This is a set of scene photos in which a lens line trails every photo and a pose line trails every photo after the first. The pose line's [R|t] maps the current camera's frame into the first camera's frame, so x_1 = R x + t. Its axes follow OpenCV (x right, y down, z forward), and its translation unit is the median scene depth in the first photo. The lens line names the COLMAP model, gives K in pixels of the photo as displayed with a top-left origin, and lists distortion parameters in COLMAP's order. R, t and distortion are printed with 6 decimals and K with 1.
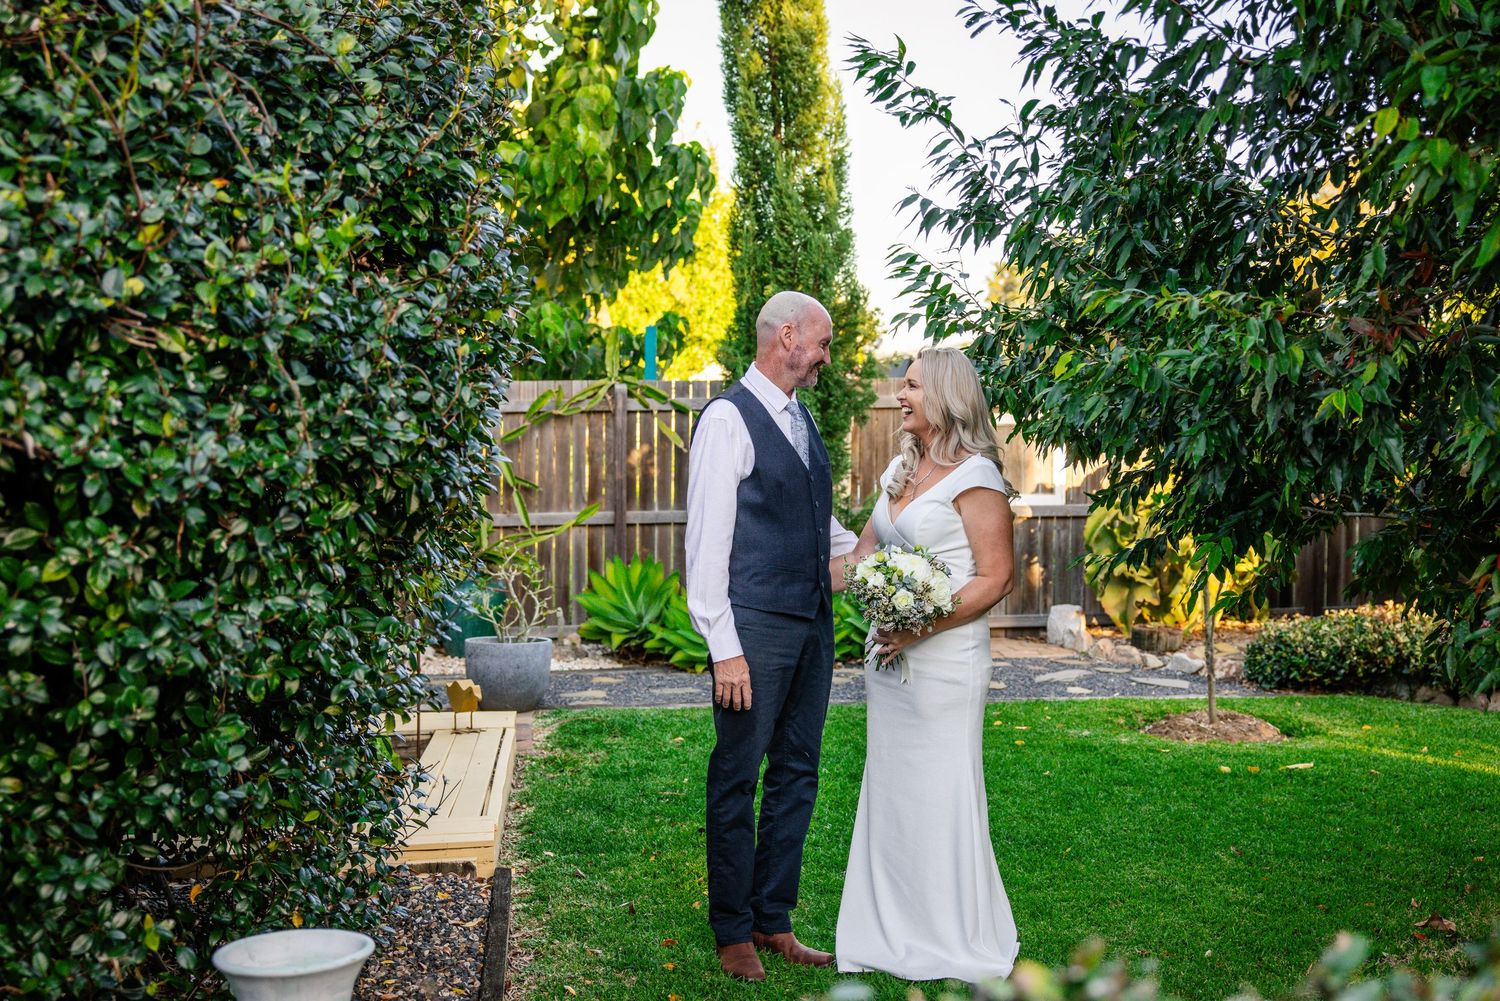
lens RADIAL K [[1964.6, 0, 750.0], [0, 1964.6, 500.5], [0, 0, 1]] dist [-0.000552, 0.073702]
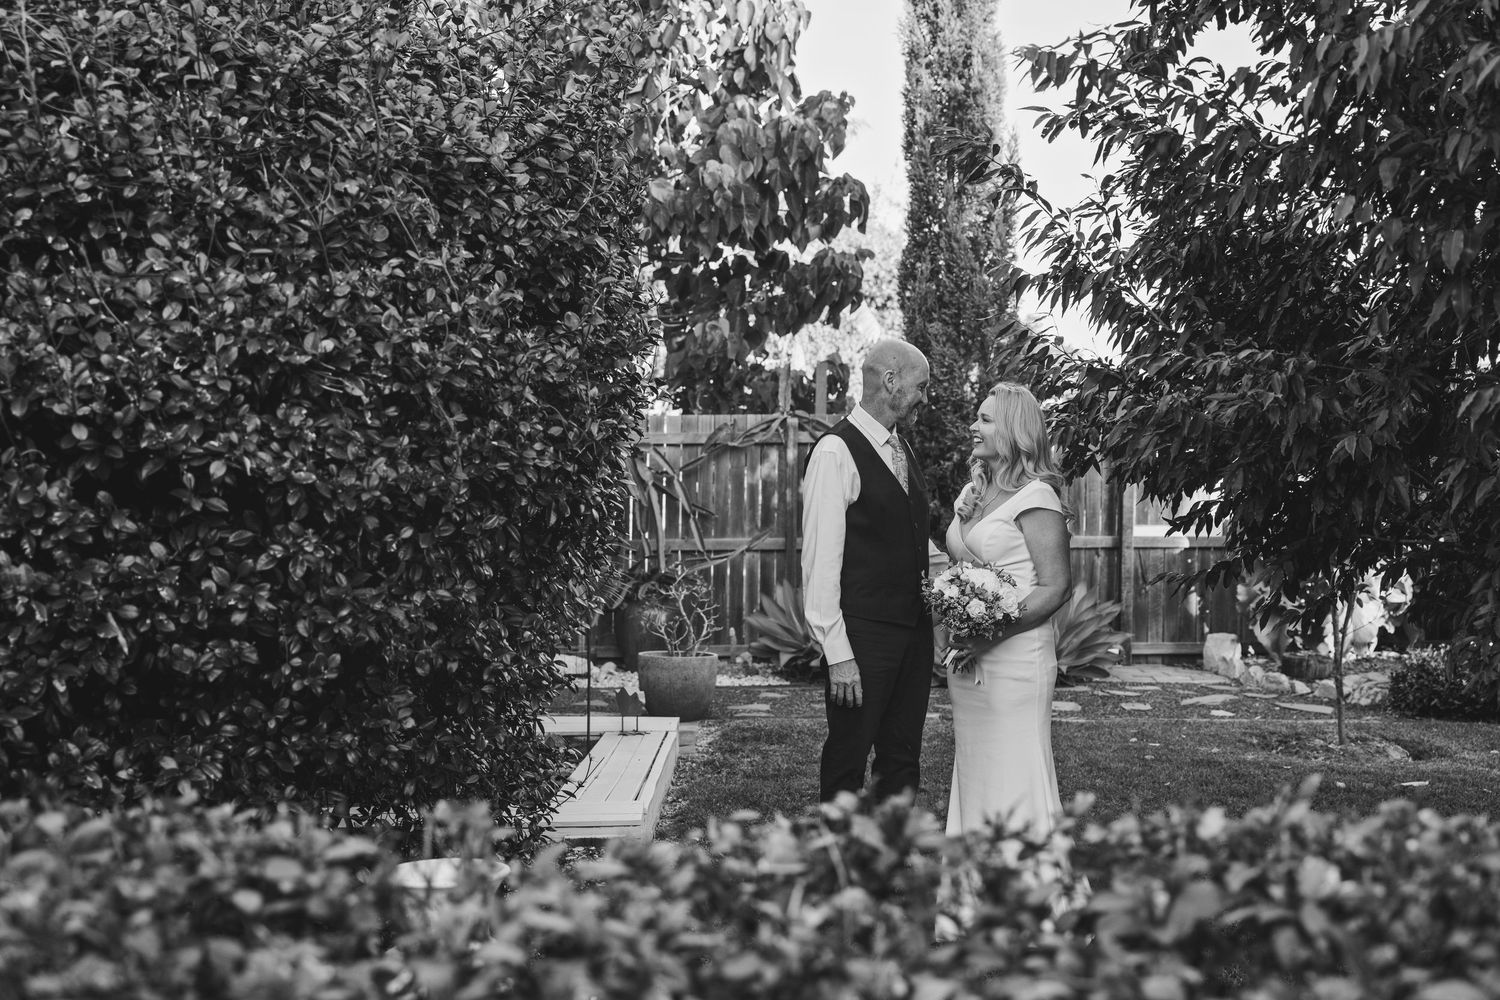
lens RADIAL K [[1964.6, 0, 750.0], [0, 1964.6, 500.0], [0, 0, 1]] dist [-0.000552, 0.073702]
pose [[0.994568, 0.008486, -0.103738, 0.081826], [-0.010228, 0.999815, -0.016275, 0.009562], [0.103580, 0.017248, 0.994472, -0.213145]]
